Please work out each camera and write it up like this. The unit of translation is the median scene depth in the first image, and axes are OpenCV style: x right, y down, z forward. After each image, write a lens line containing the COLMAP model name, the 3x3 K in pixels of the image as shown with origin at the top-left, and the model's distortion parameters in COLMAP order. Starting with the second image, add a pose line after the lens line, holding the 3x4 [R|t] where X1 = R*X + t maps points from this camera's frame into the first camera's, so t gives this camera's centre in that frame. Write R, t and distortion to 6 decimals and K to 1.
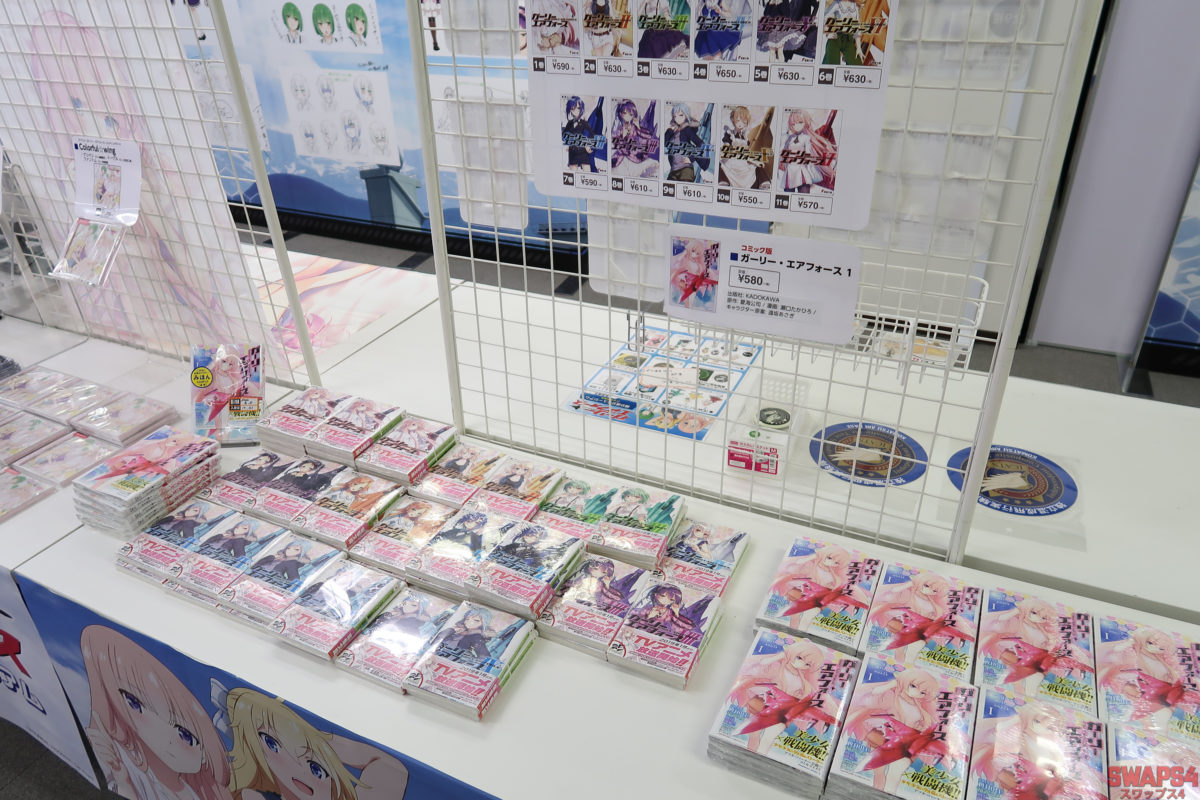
lens RADIAL K [[809.3, 0, 598.5], [0, 809.3, 402.2], [0, 0, 1]] dist [-0.010404, -0.000015]
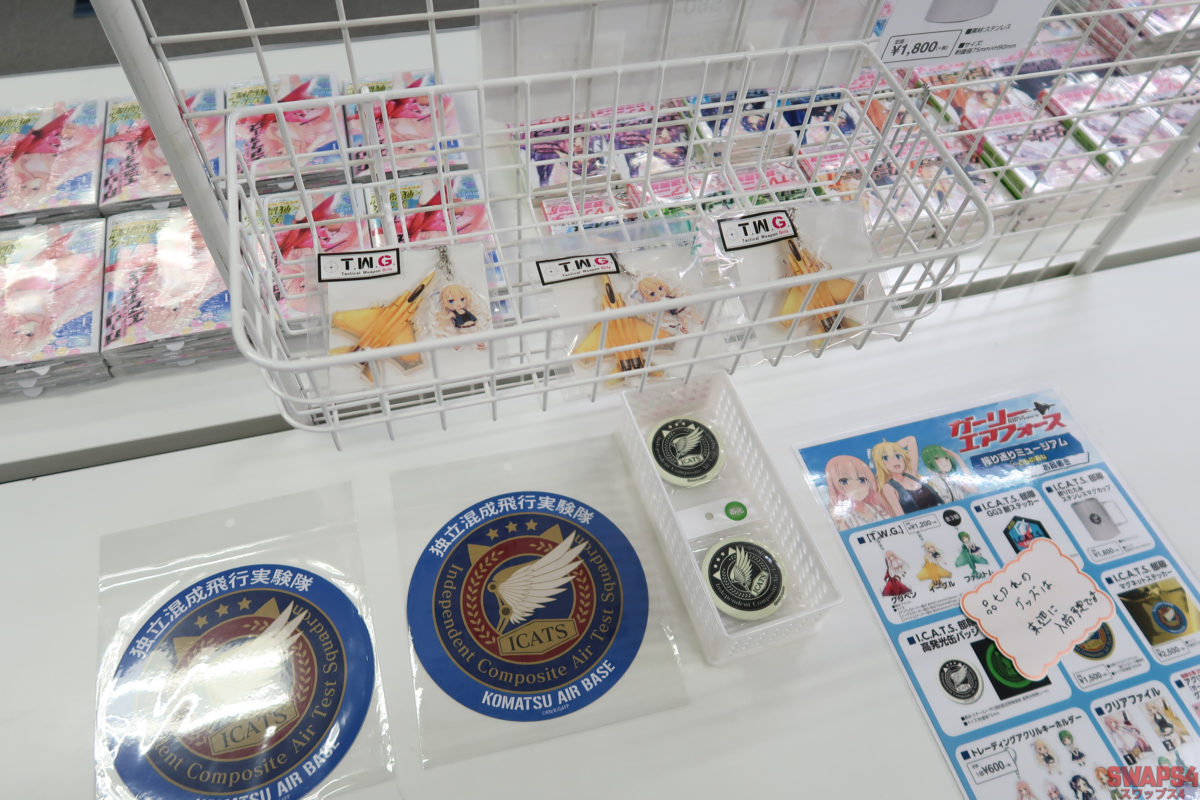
lens RADIAL K [[809.3, 0, 596.9], [0, 809.3, 398.7], [0, 0, 1]] dist [-0.010404, -0.000015]
pose [[-0.739662, 0.552376, -0.384422, 0.395531], [-0.377179, 0.132815, 0.916568, -0.376783], [0.557347, 0.822946, 0.110106, 0.818179]]
